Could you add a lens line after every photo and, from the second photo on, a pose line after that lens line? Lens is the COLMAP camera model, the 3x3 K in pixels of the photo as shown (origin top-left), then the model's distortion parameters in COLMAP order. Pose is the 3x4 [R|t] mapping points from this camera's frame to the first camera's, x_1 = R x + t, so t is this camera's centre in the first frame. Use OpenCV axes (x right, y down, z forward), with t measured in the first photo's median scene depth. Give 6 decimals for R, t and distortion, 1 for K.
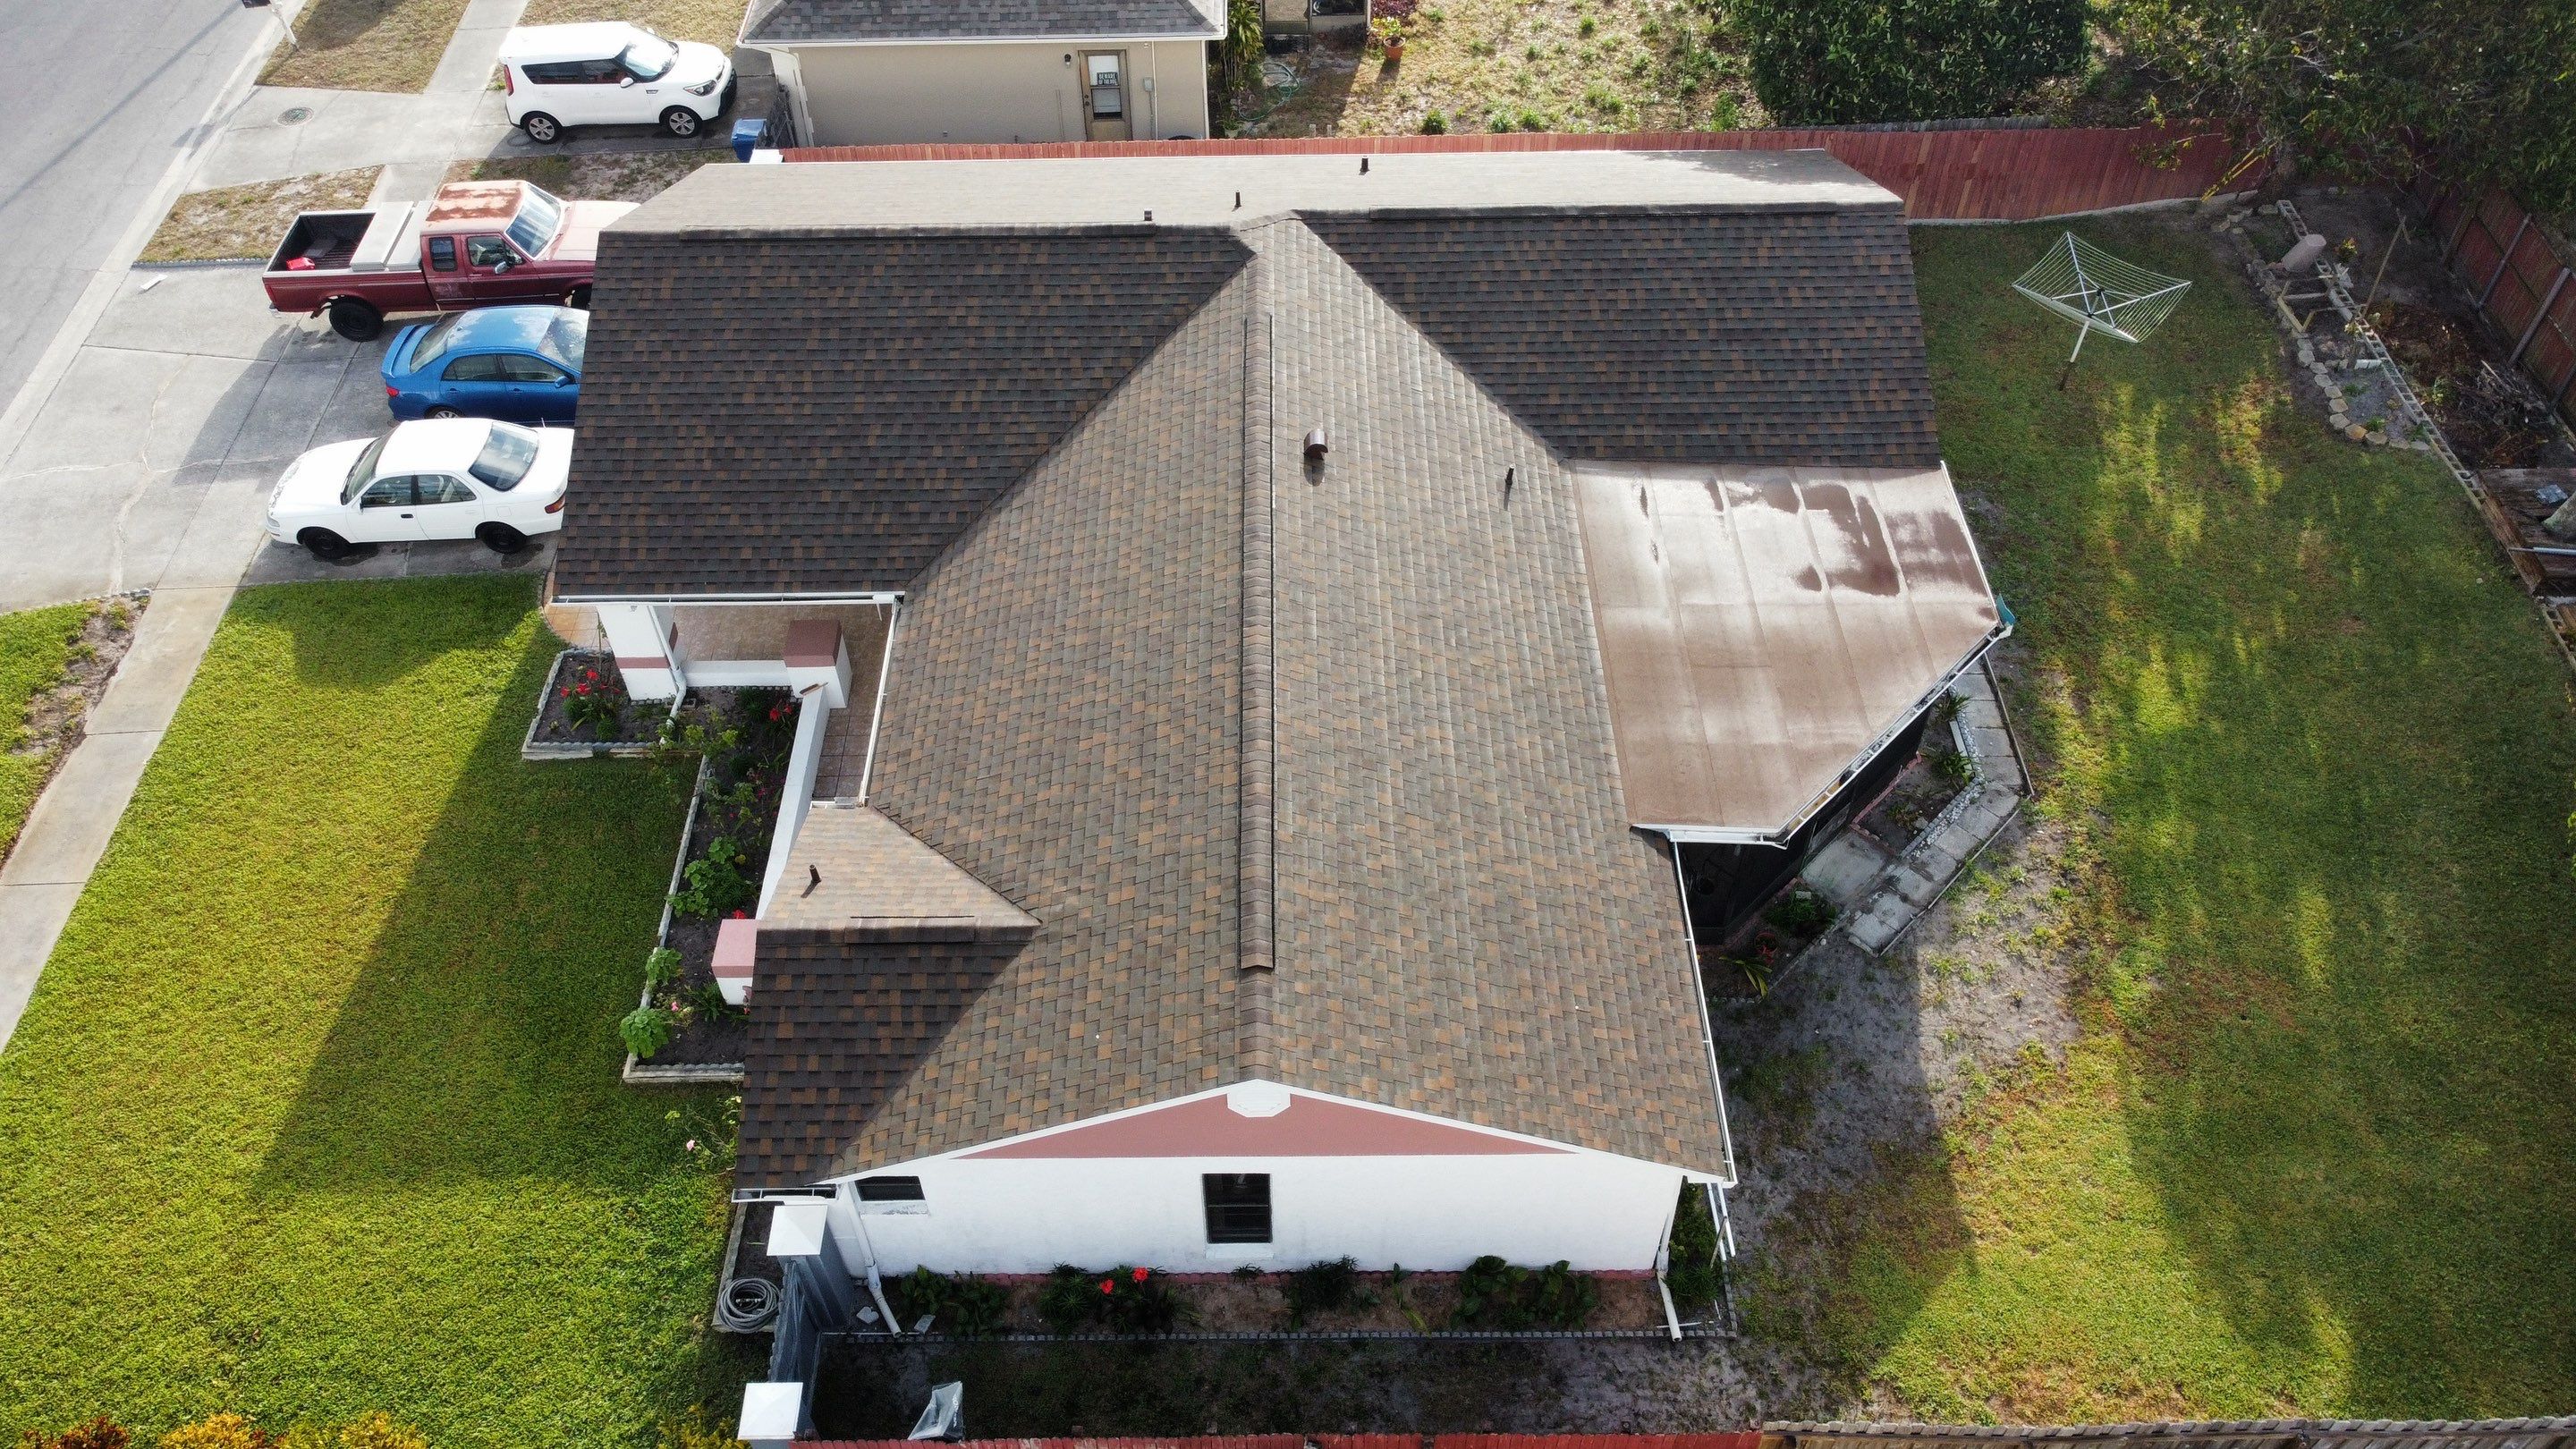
lens RADIAL K [[1938.4, 0, 1254.1], [0, 1938.4, 695.5], [0, 0, 1]] dist [0.014544, -0.012572]
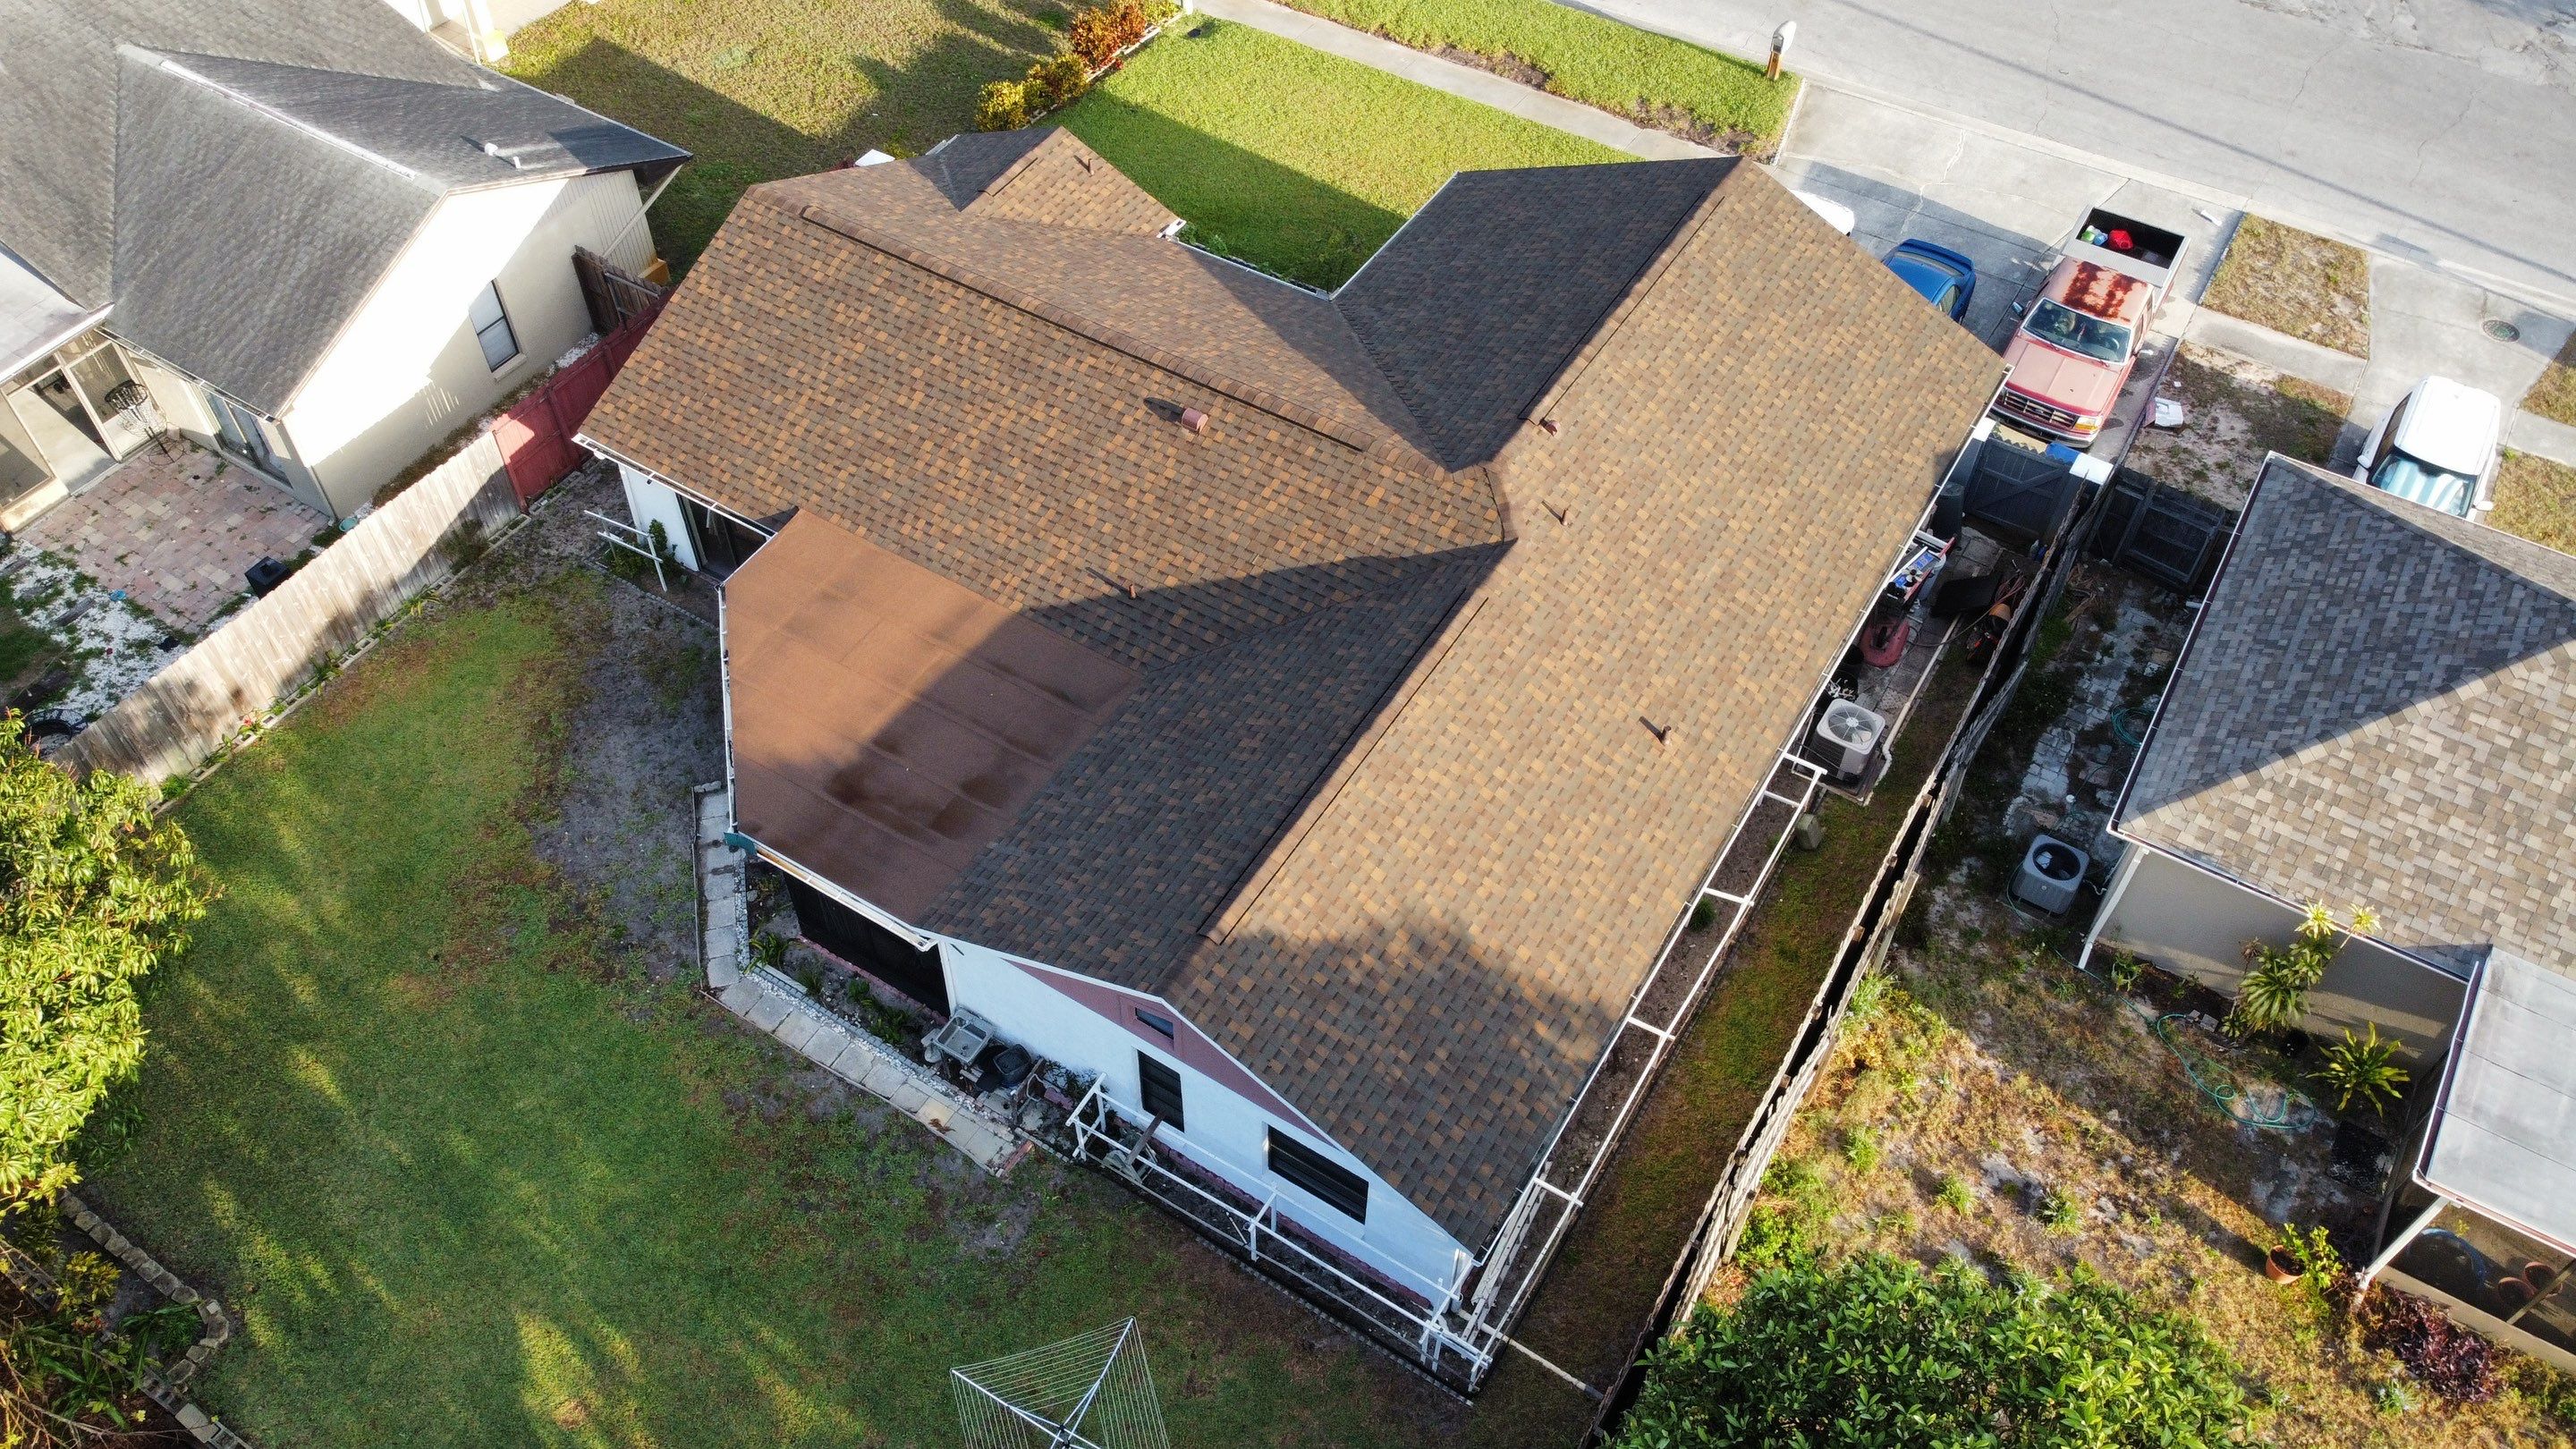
lens RADIAL K [[1946.5, 0, 1259.8], [0, 1946.5, 696.3], [0, 0, 1]] dist [0.005149, -0.000686]
pose [[-0.533424, 0.650619, -0.540512, 0.686377], [-0.614931, 0.140482, 0.775967, -0.946098], [0.580791, 0.746297, 0.325149, 0.697487]]
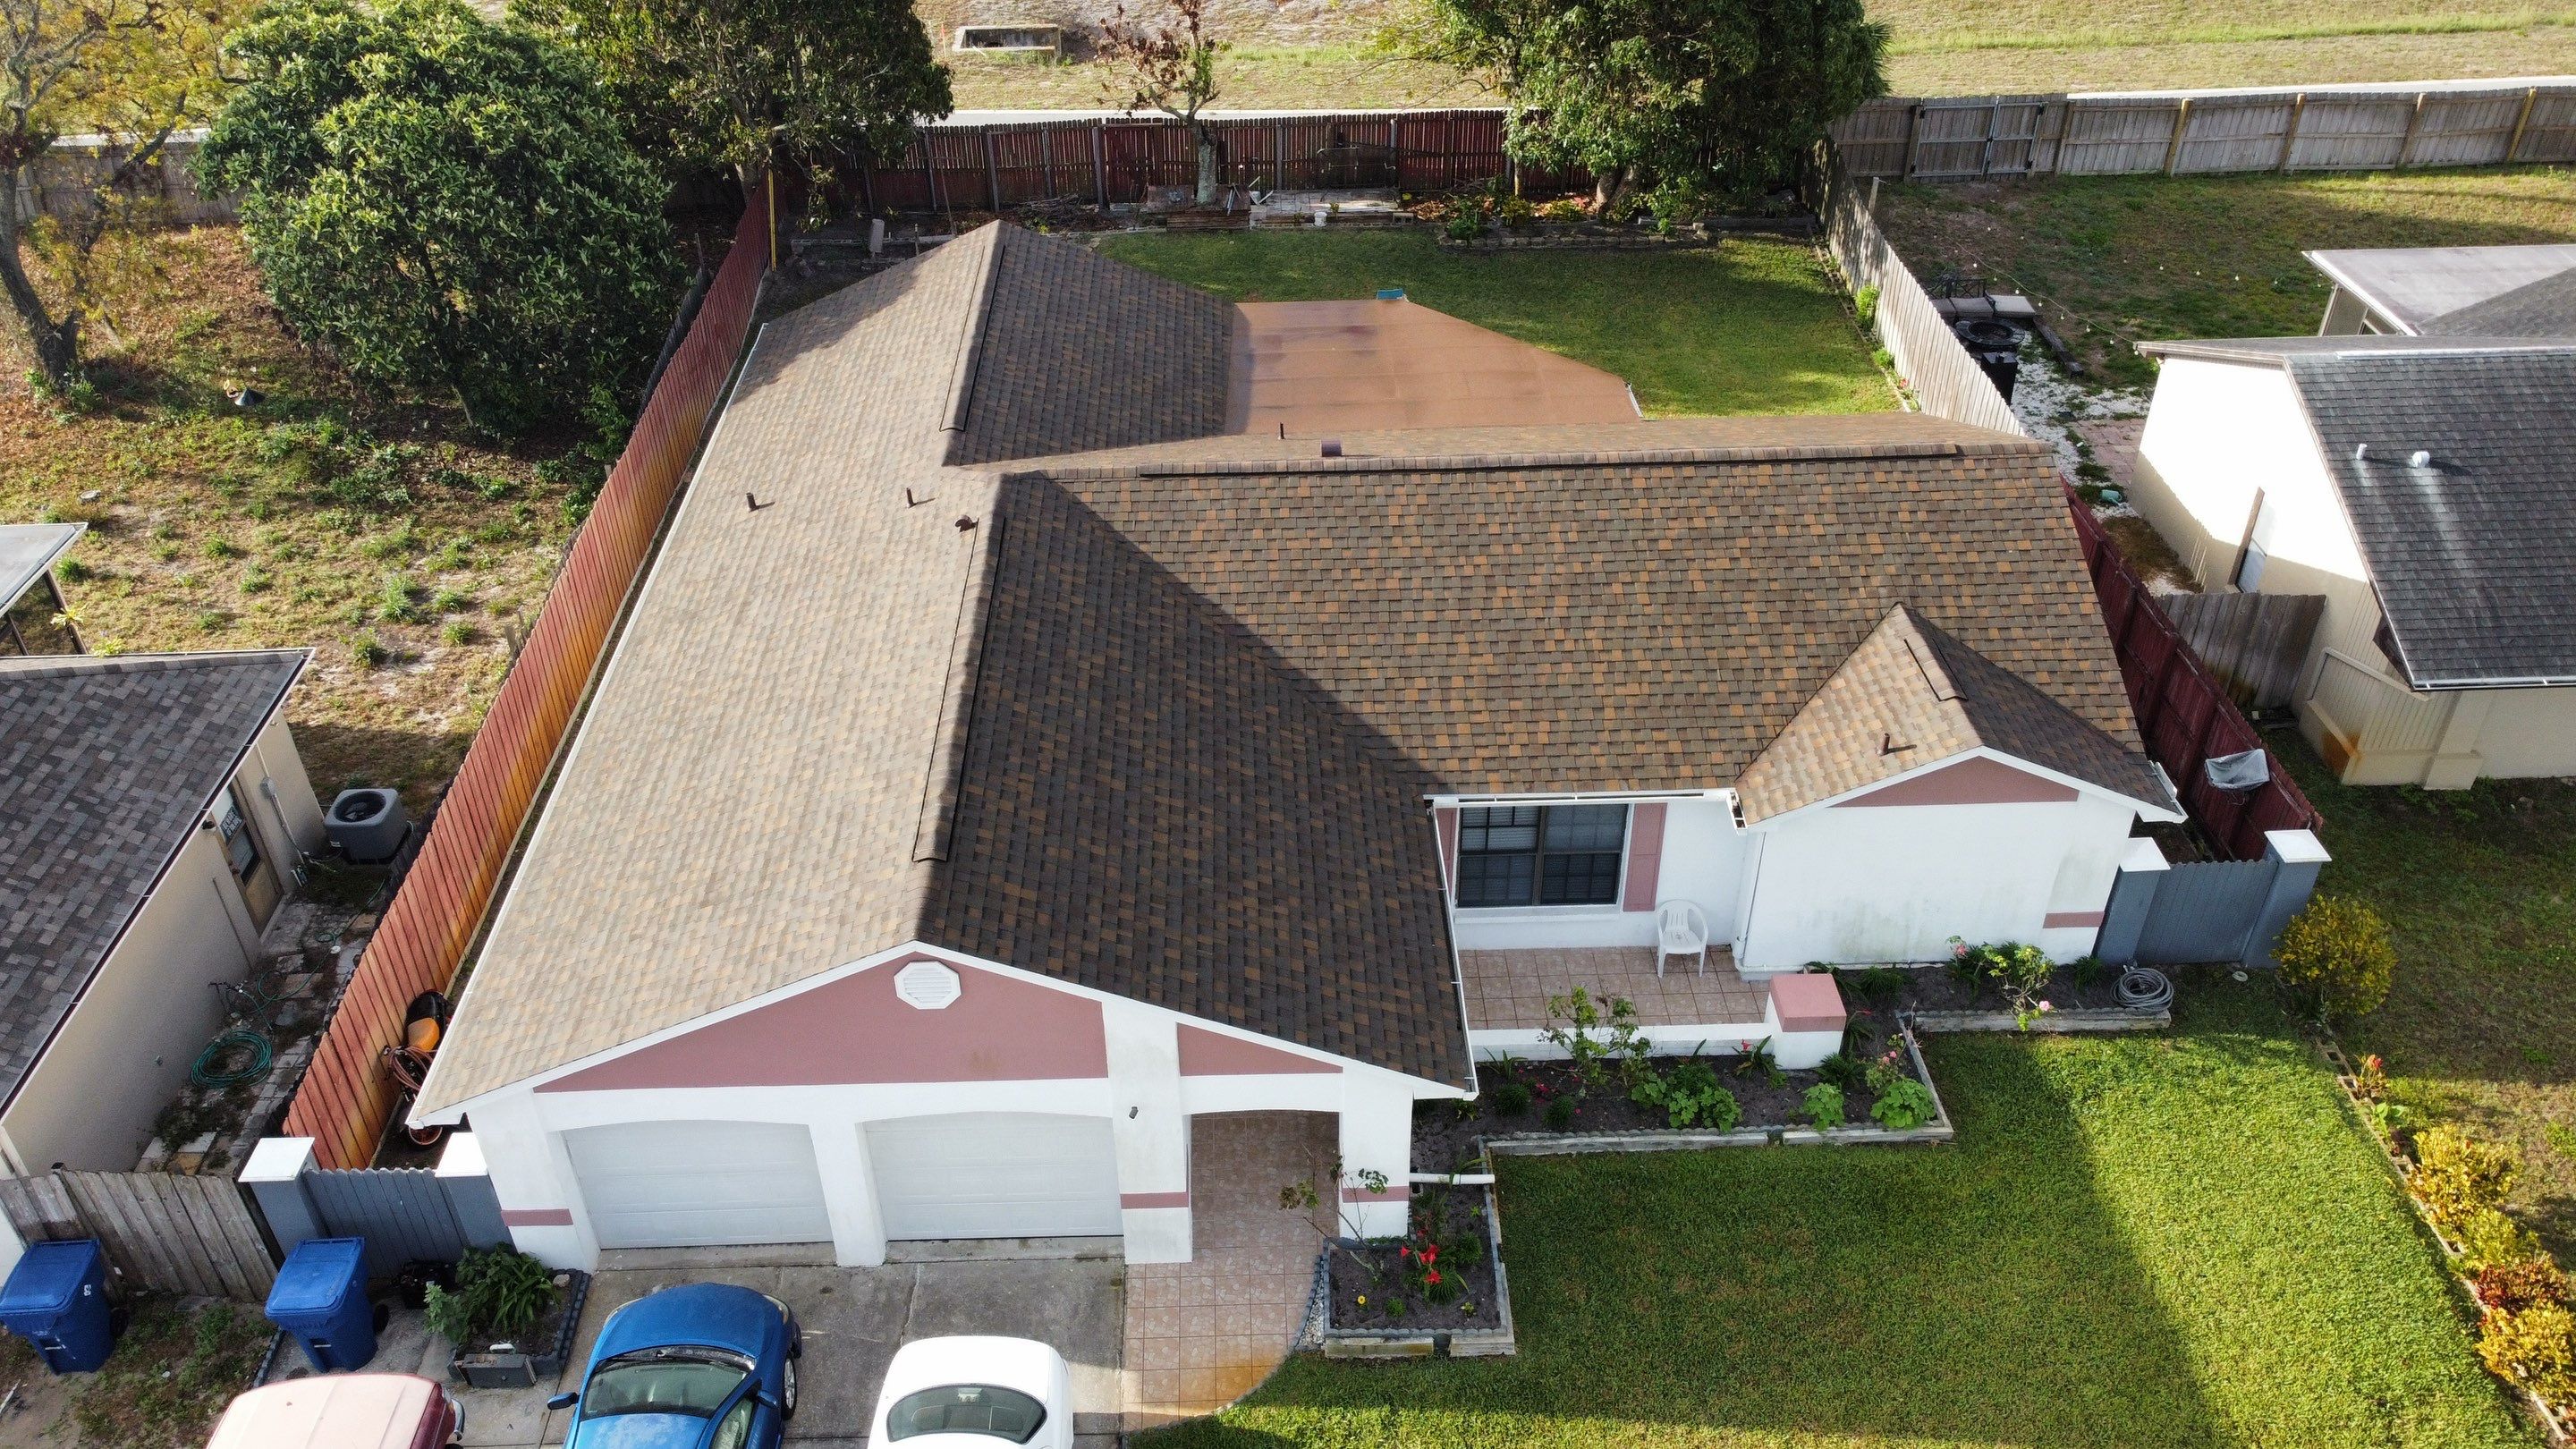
lens RADIAL K [[1966.1, 0, 1233.2], [0, 1966.1, 683.3], [0, 0, 1]] dist [0.008751, -0.027822]
pose [[-0.012601, -0.554933, 0.831800, -0.851605], [0.751679, 0.543326, 0.373866, -0.457934], [-0.659409, 0.629958, 0.410285, 0.613685]]
